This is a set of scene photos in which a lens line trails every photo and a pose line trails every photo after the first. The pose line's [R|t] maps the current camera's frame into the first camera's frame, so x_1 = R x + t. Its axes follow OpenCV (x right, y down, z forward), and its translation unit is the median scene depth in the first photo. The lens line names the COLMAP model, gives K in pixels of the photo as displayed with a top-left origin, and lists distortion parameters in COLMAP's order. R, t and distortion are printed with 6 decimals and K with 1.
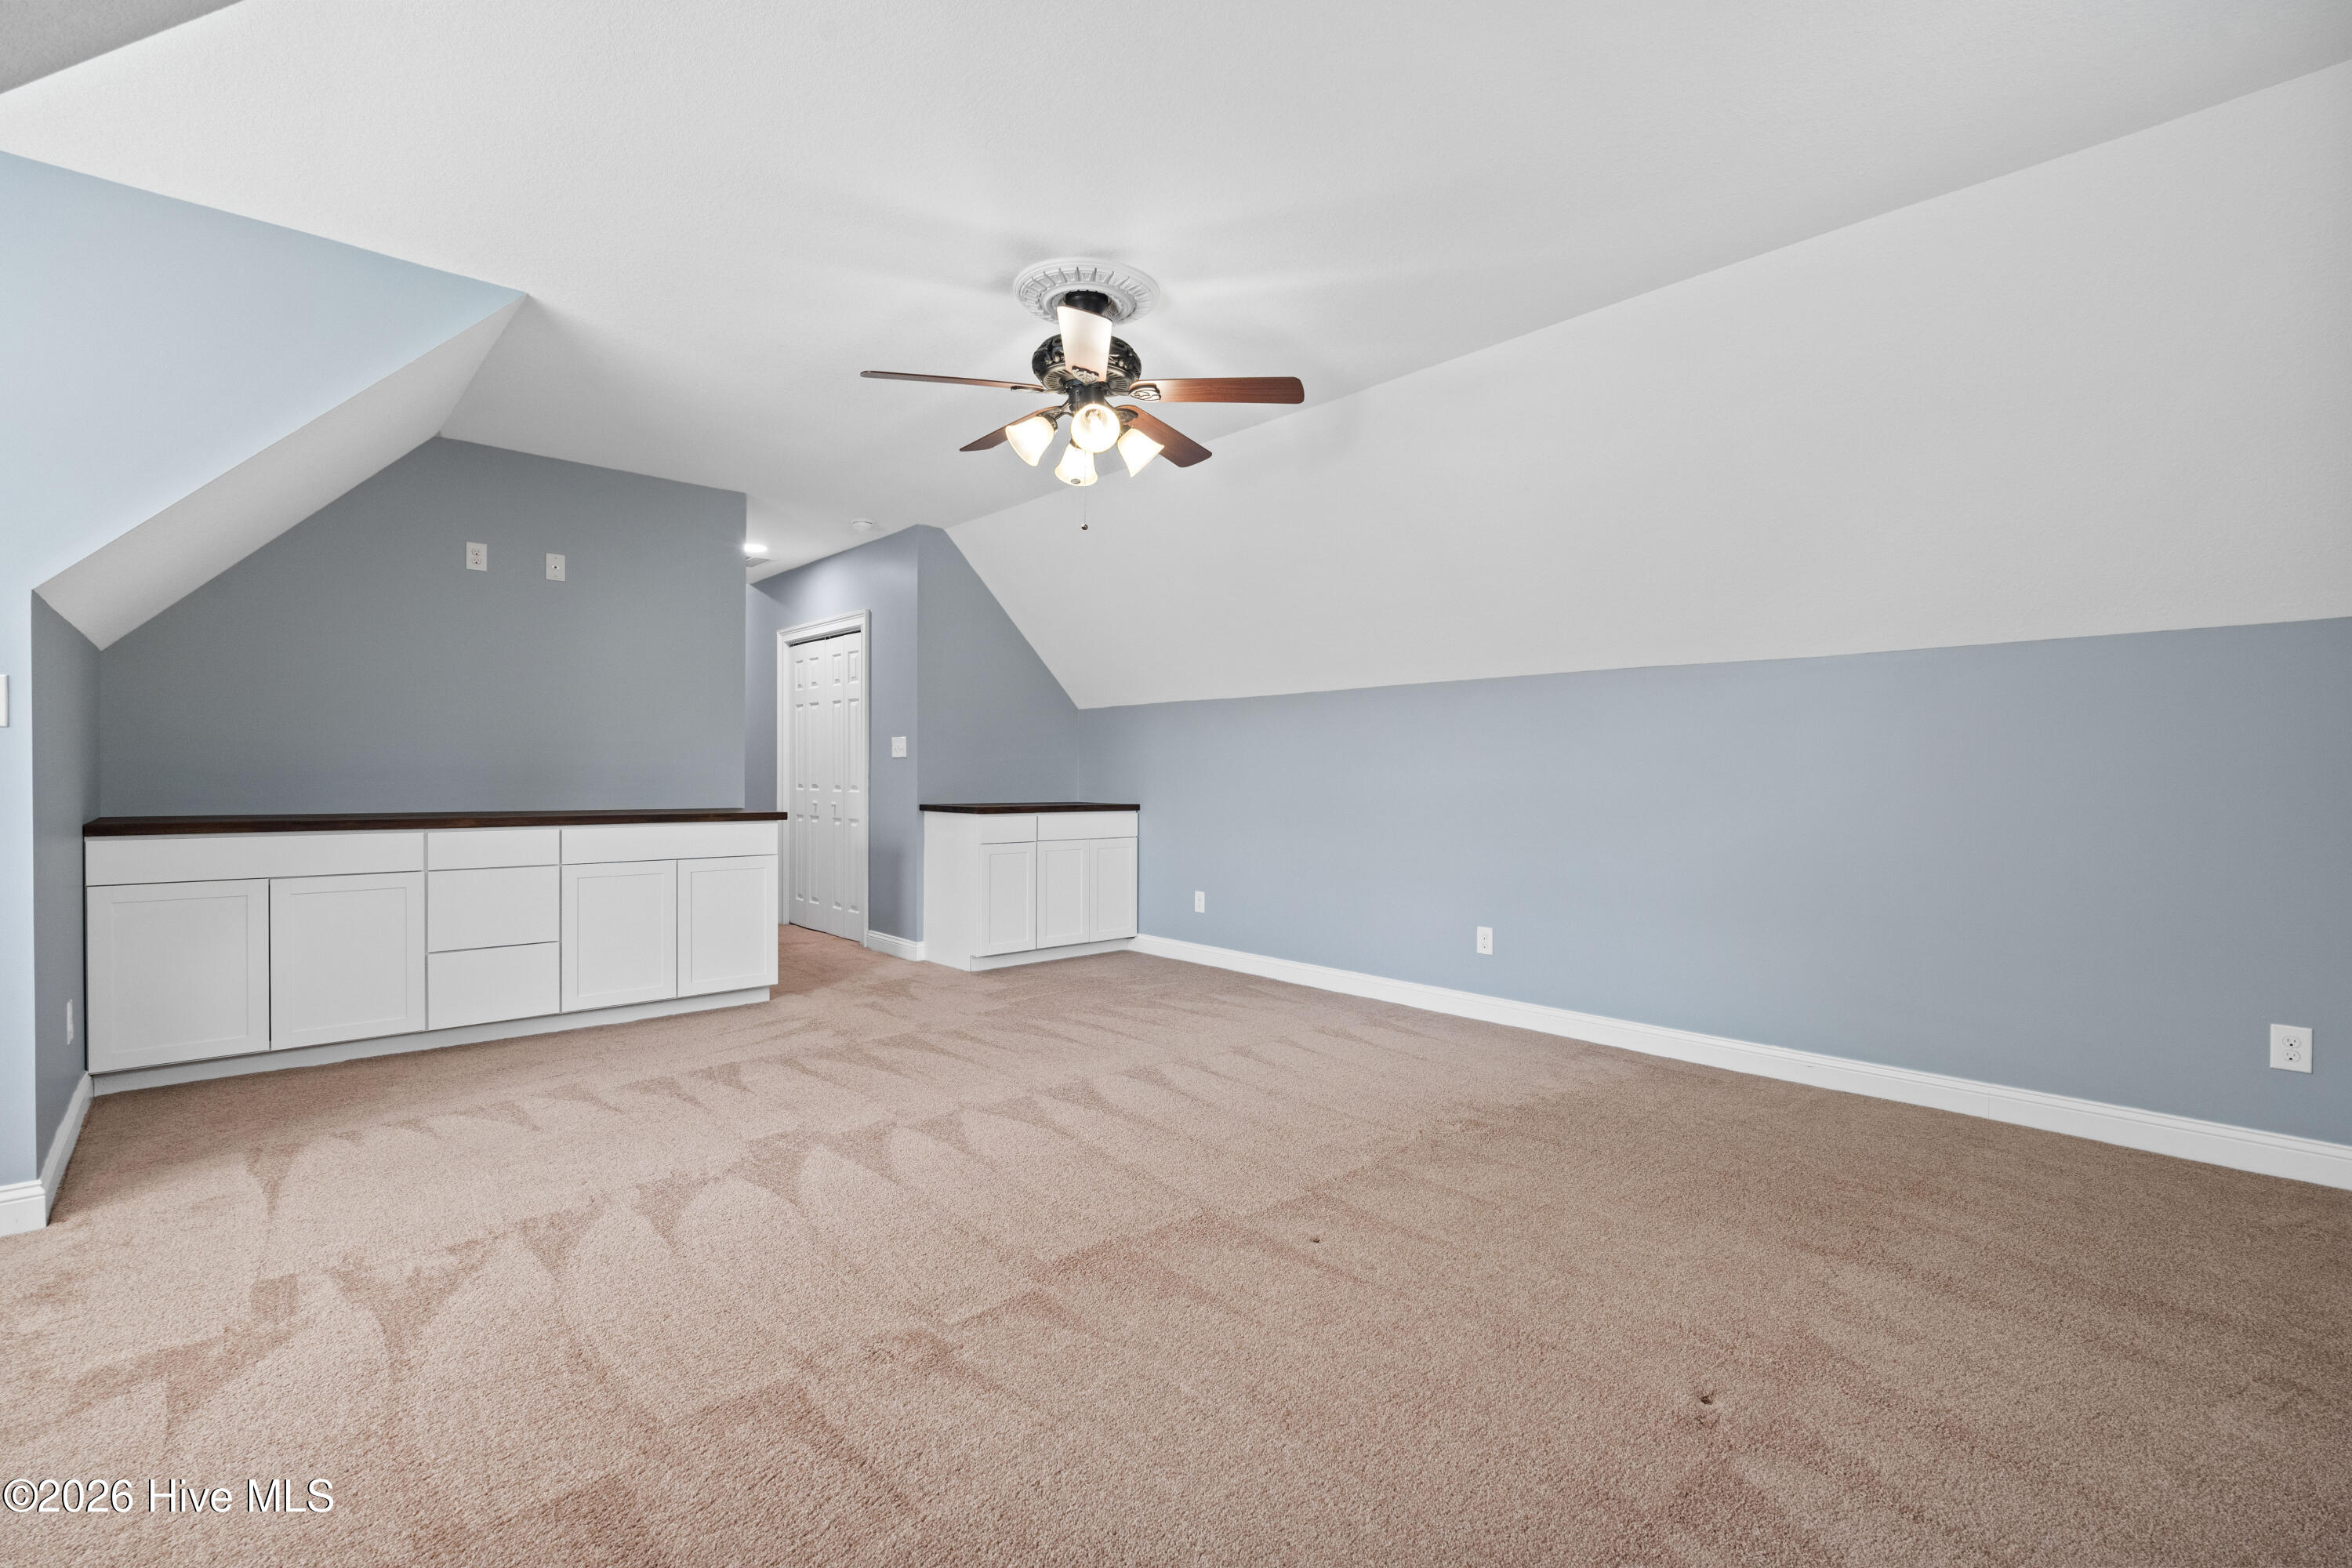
lens RADIAL K [[1035.2, 0, 1162.2], [0, 1035.2, 786.5], [0, 0, 1]] dist [-0.008369, -0.000221]
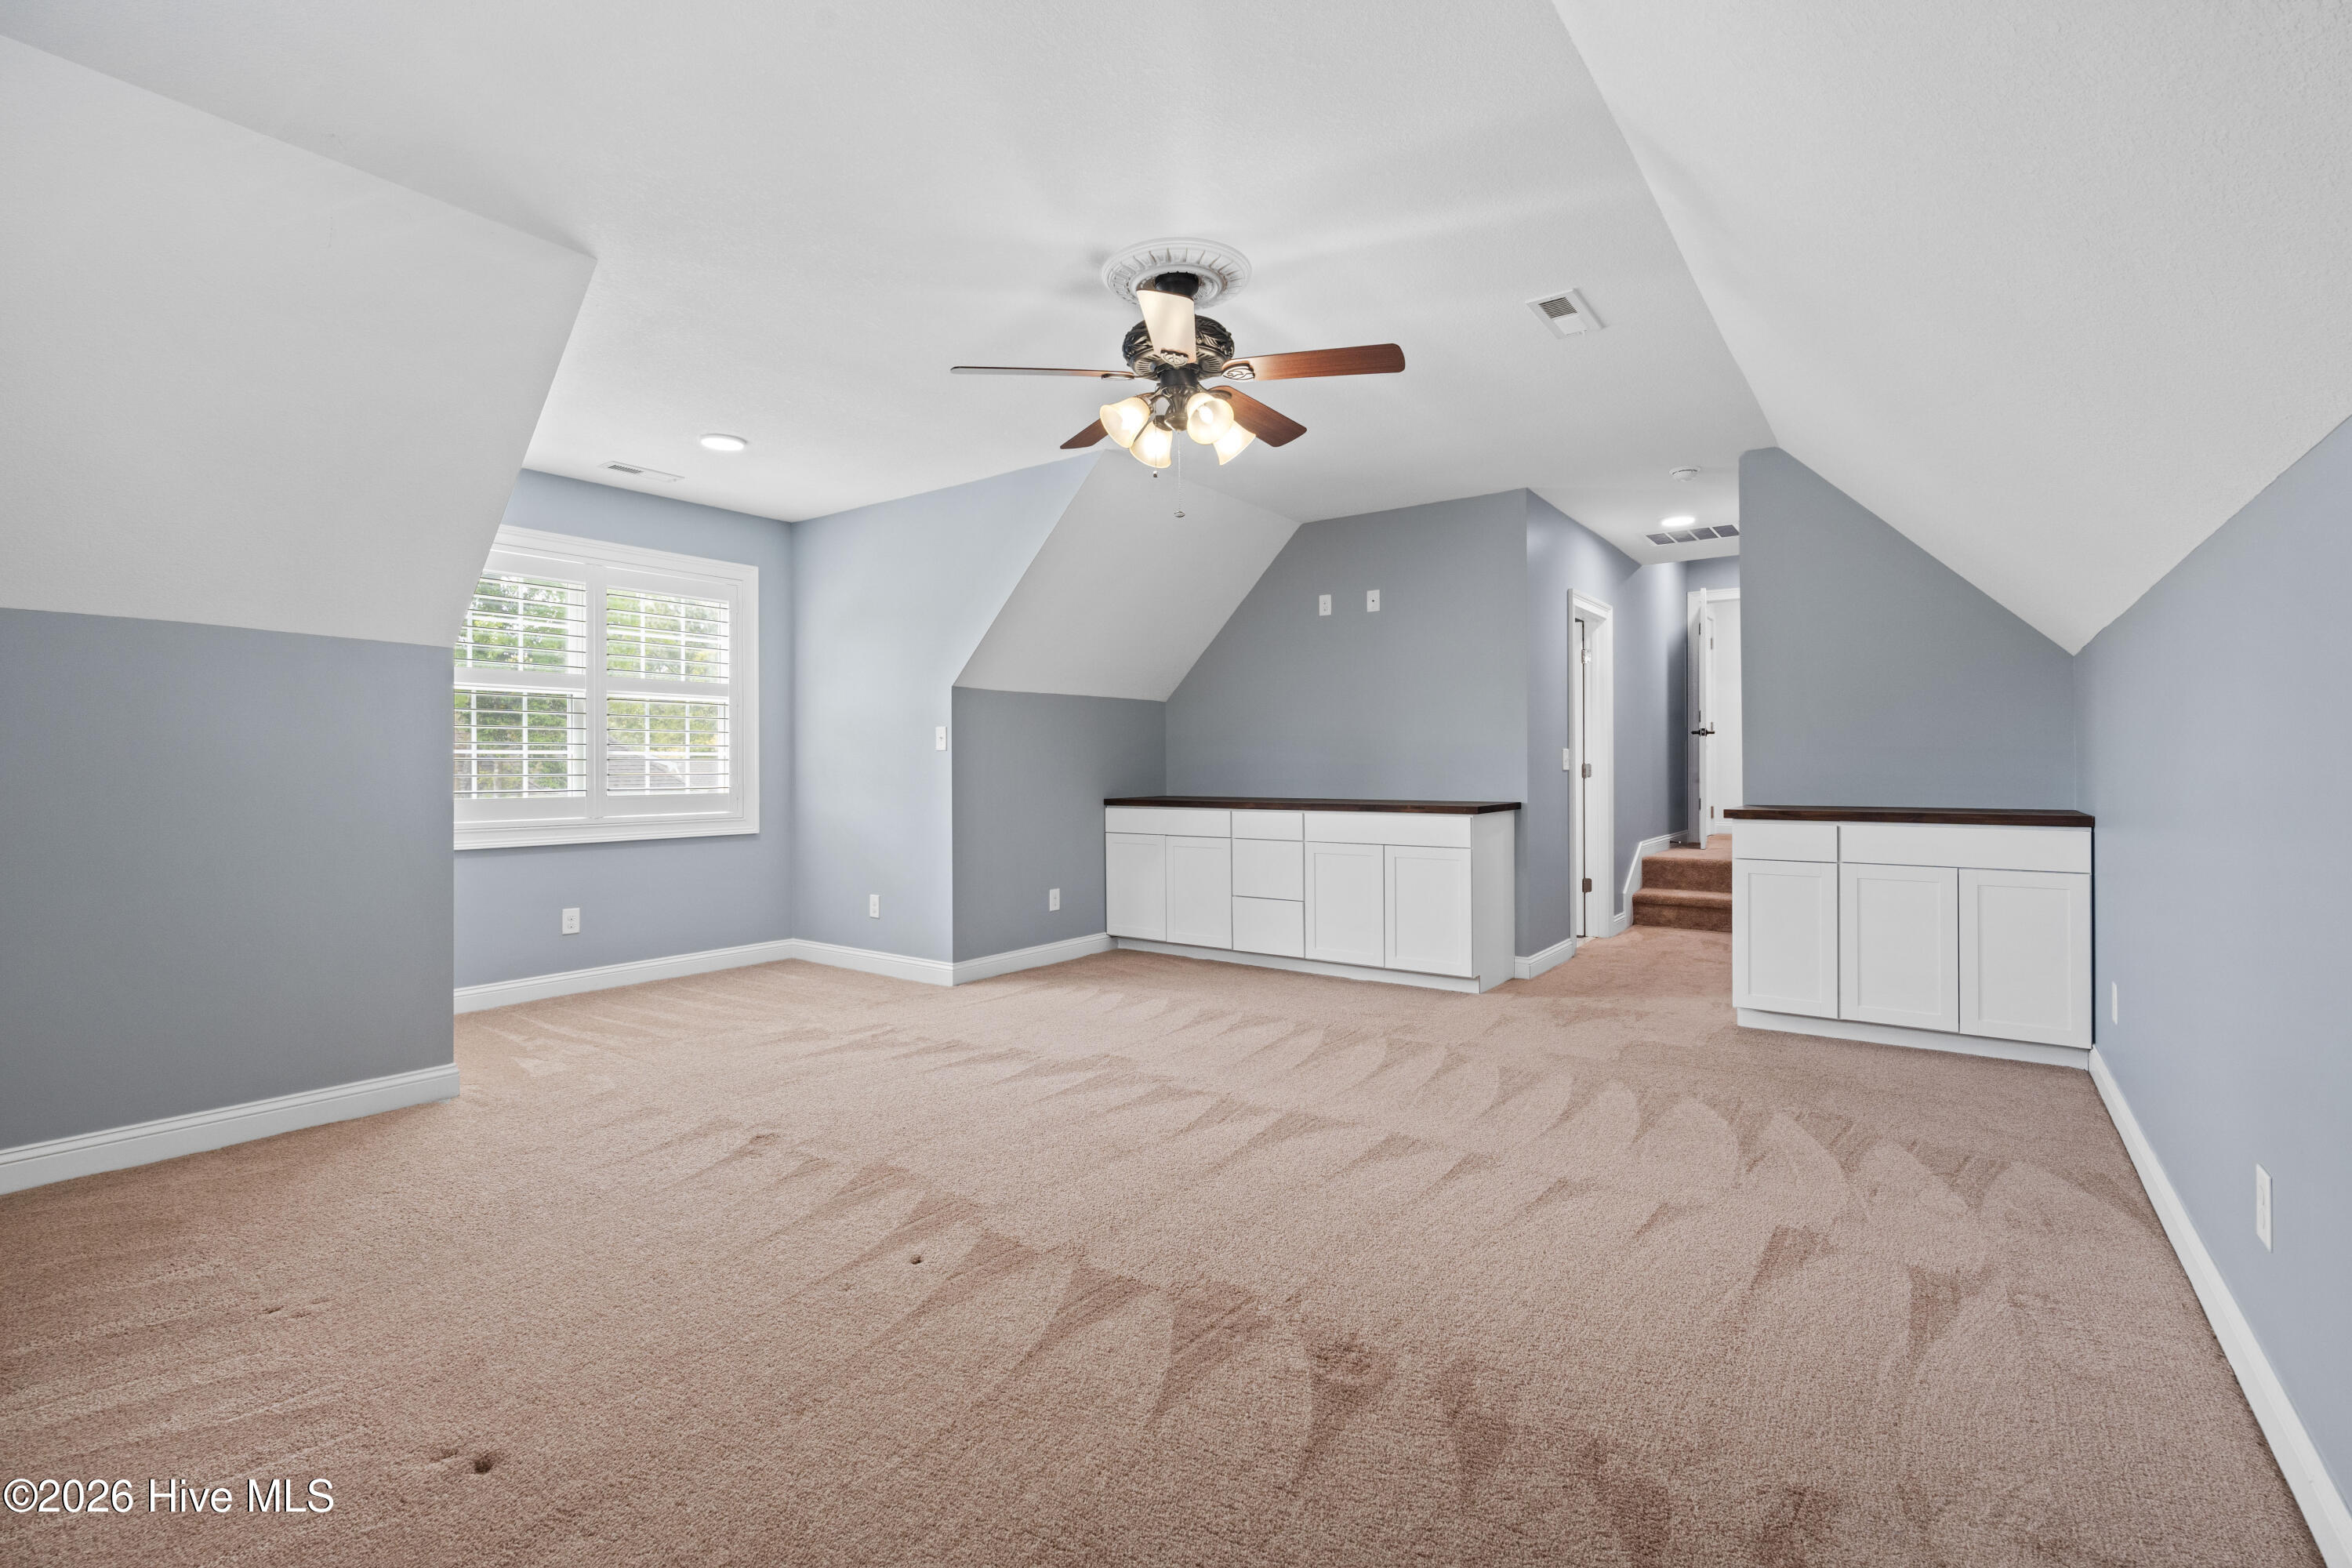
lens RADIAL K [[1042.3, 0, 1174.8], [0, 1042.3, 766.7], [0, 0, 1]] dist [0.001183, 0.000454]
pose [[0.196667, -0.008794, -0.980431, 0.753223], [-0.003784, 0.999946, -0.009728, -0.003600], [0.980463, 0.005623, 0.196623, 0.689801]]
